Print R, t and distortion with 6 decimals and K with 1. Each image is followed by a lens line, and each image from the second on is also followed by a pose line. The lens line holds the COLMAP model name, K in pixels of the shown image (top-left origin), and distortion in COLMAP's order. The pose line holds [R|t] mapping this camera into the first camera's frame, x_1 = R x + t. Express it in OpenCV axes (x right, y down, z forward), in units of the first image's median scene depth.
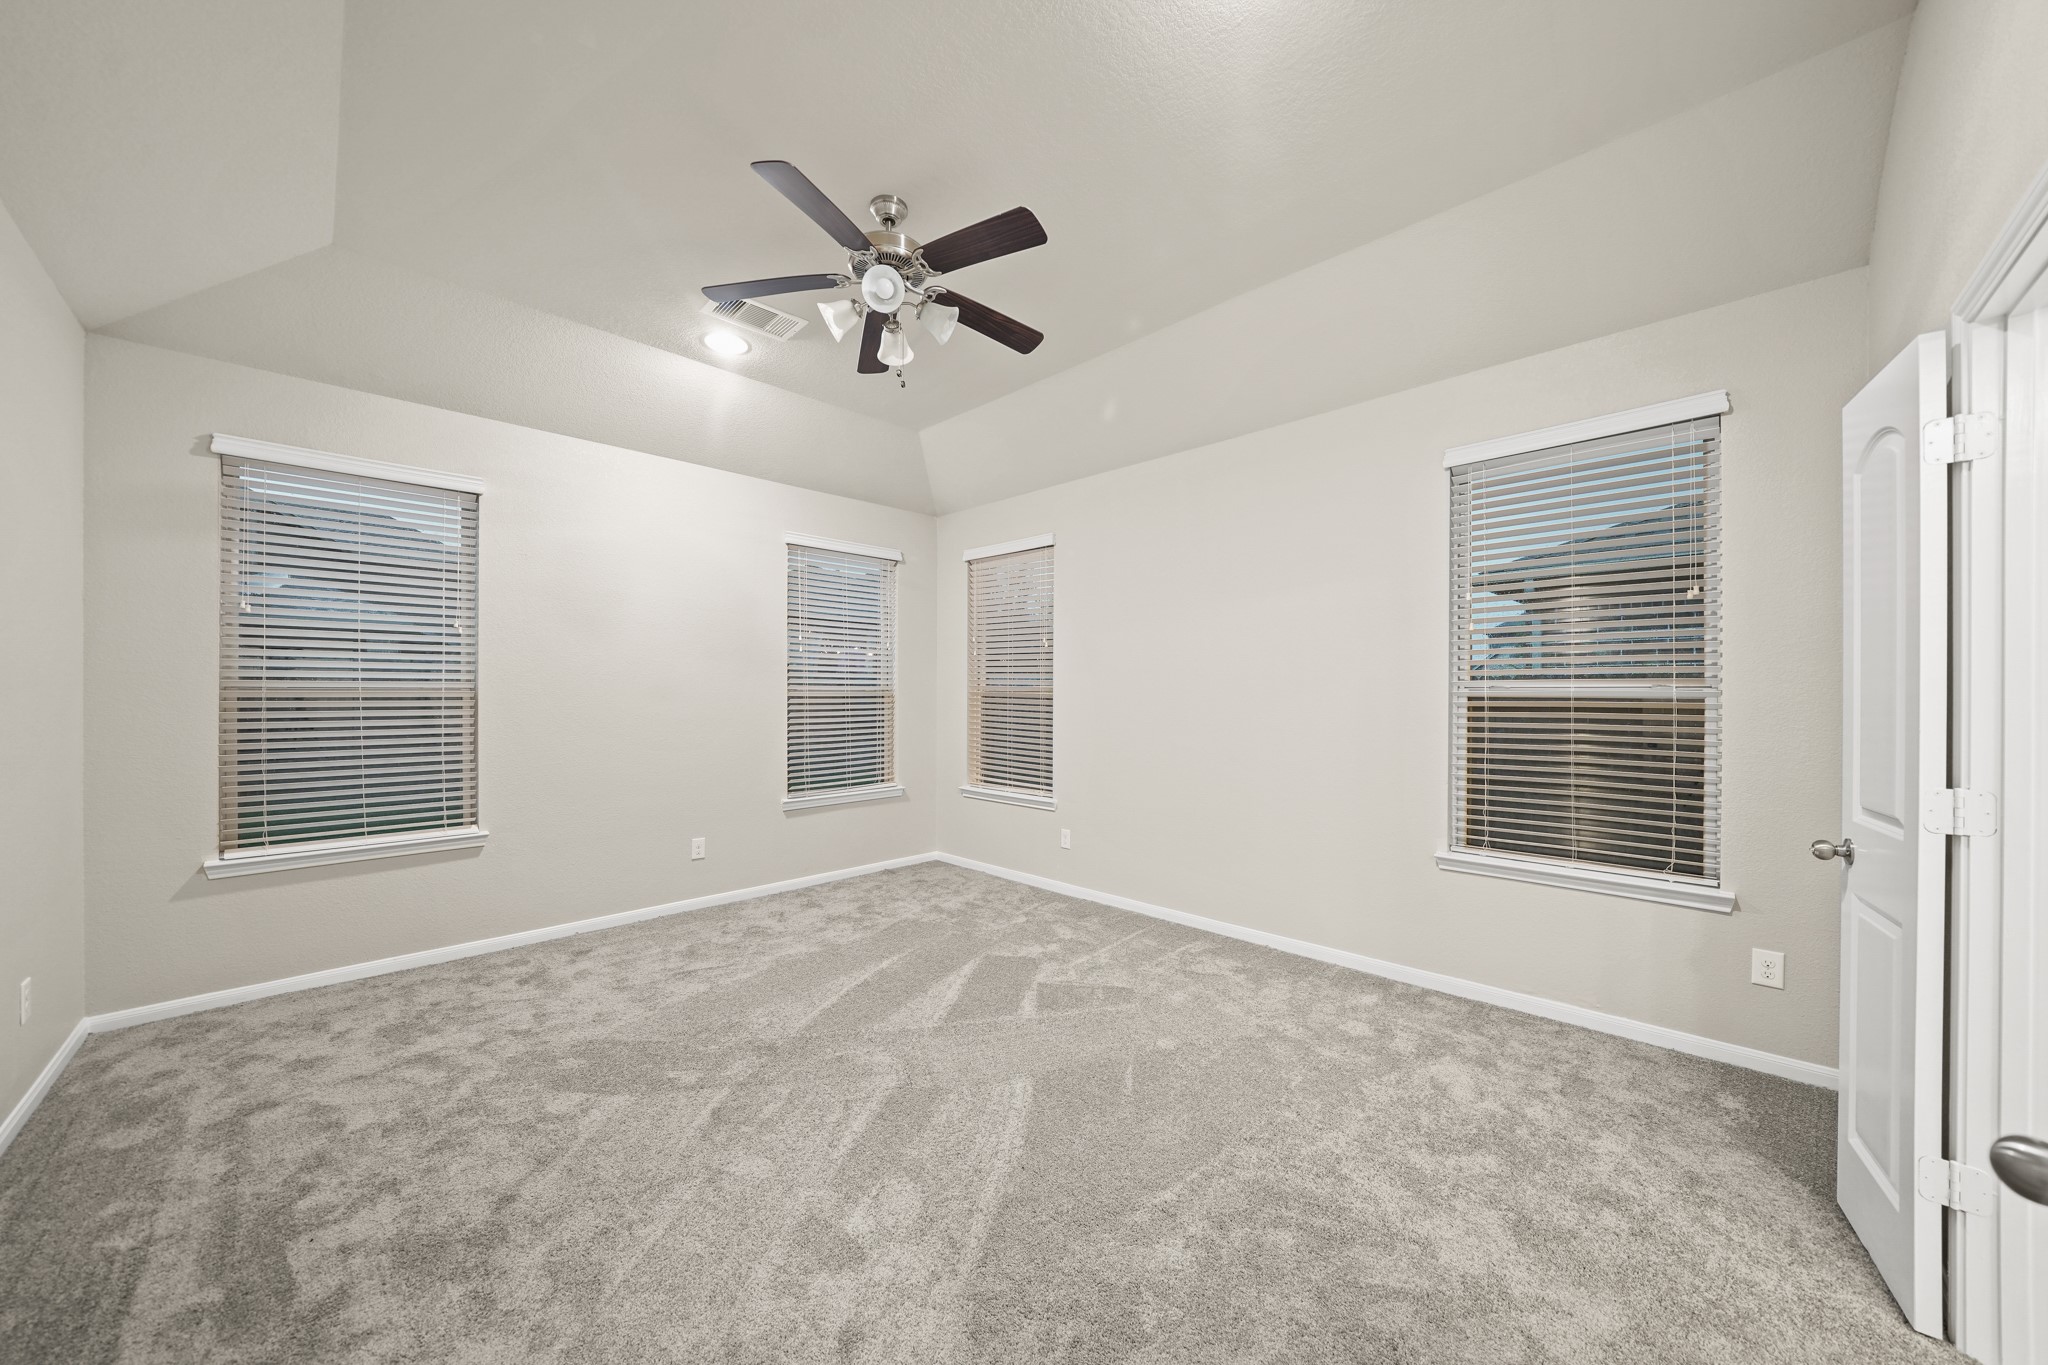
lens RADIAL K [[716.8, 0, 1031.2], [0, 716.8, 694.6], [0, 0, 1]] dist [-0.014072, 0.000128]
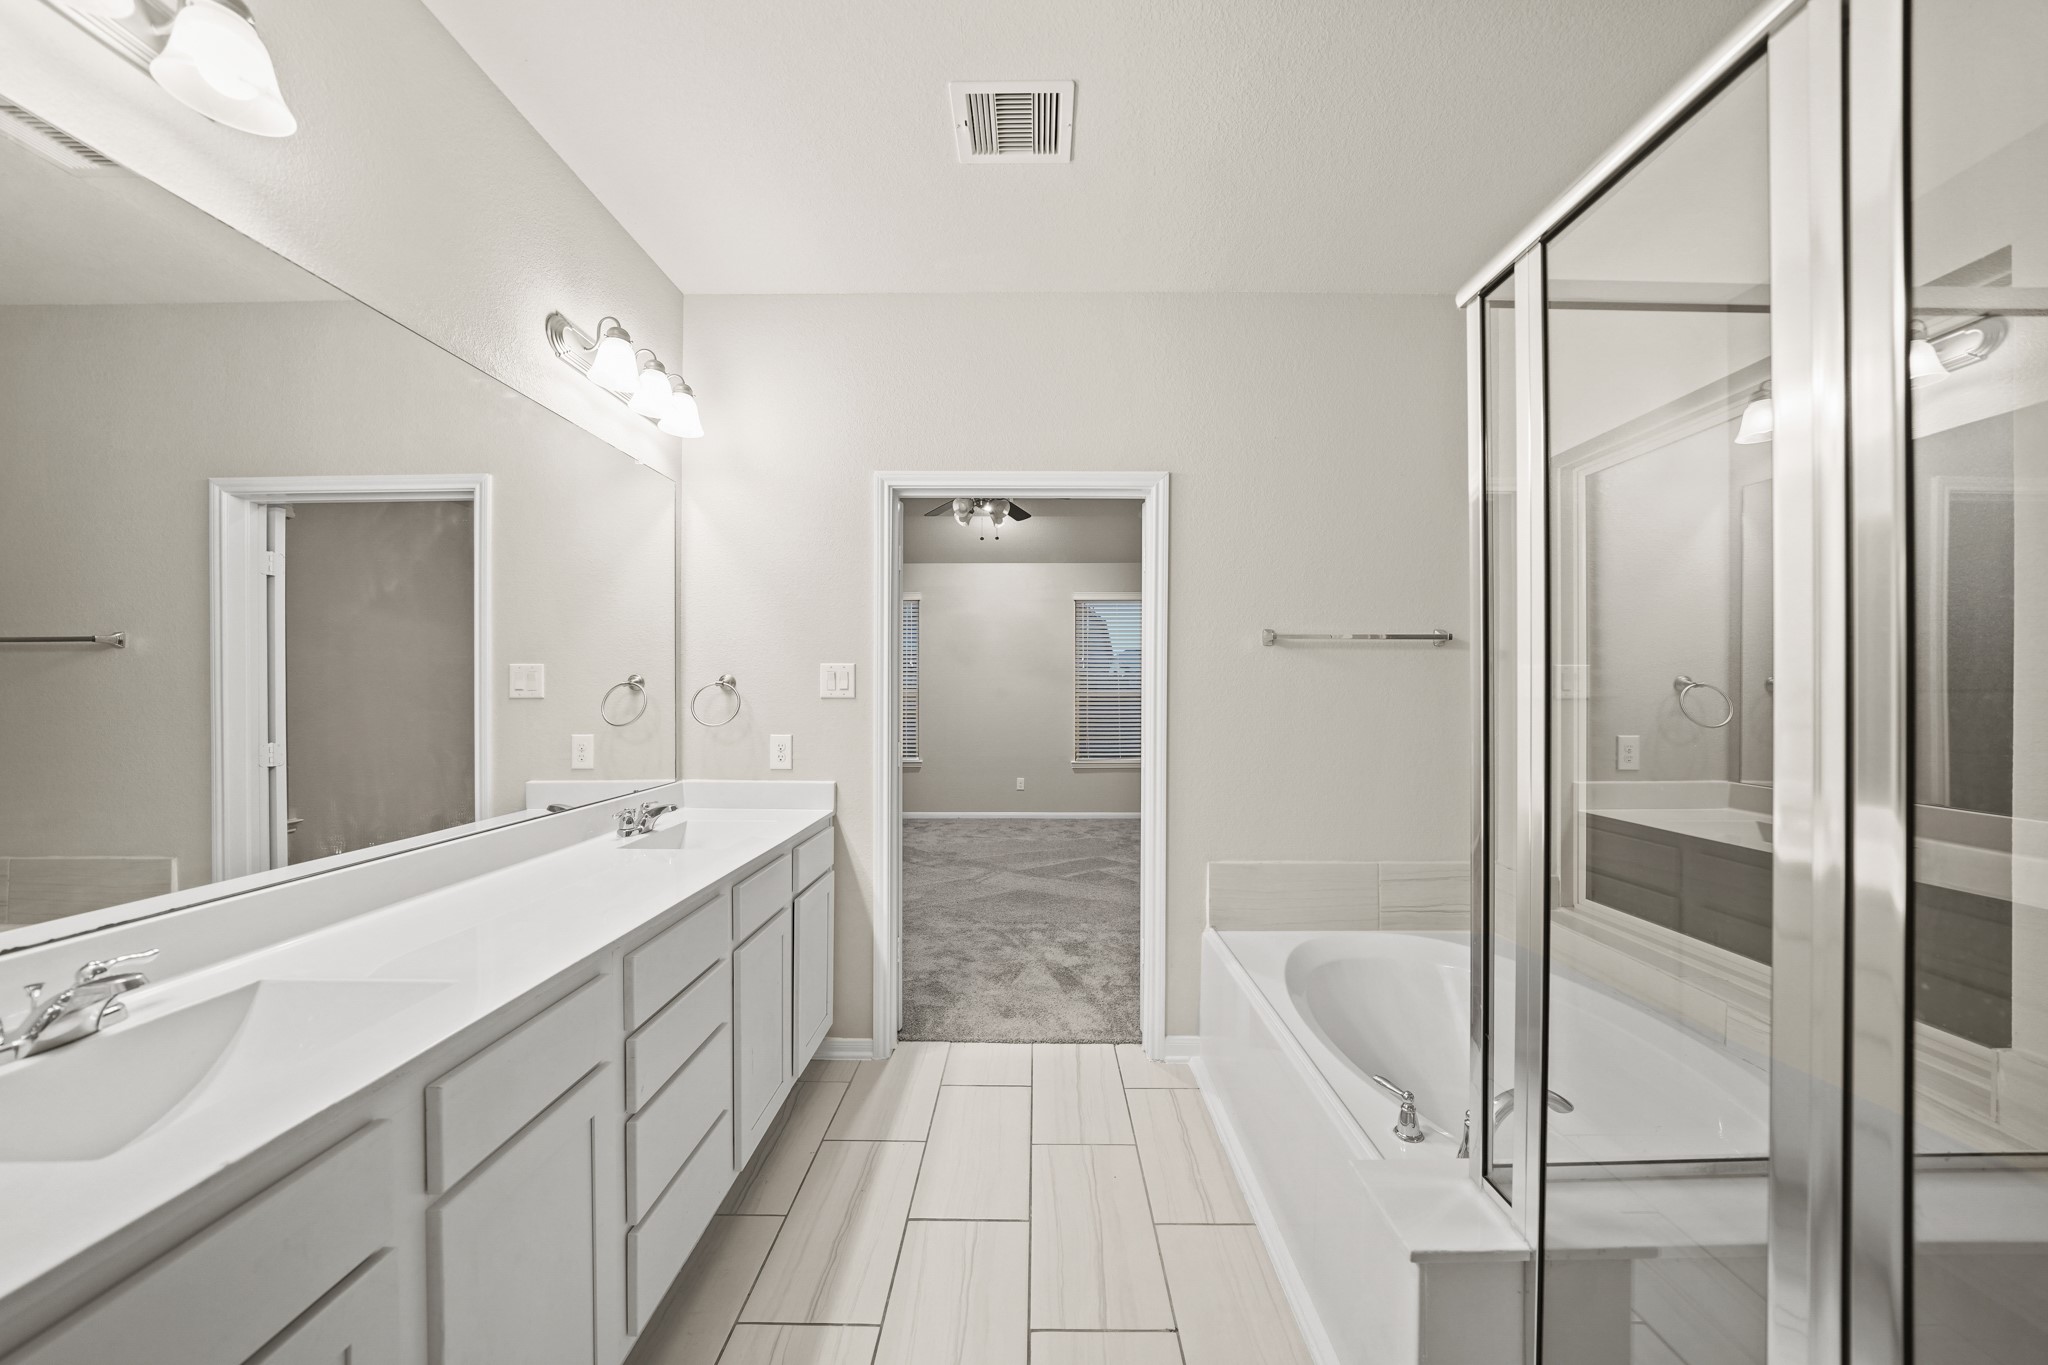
lens RADIAL K [[716.8, 0, 1031.2], [0, 716.8, 694.6], [0, 0, 1]] dist [-0.014072, 0.000128]
pose [[0.688328, -0.001539, -0.725398, 1.086666], [-0.001144, 0.999994, -0.003207, 0.003692], [0.725399, 0.003038, 0.688322, -0.245417]]
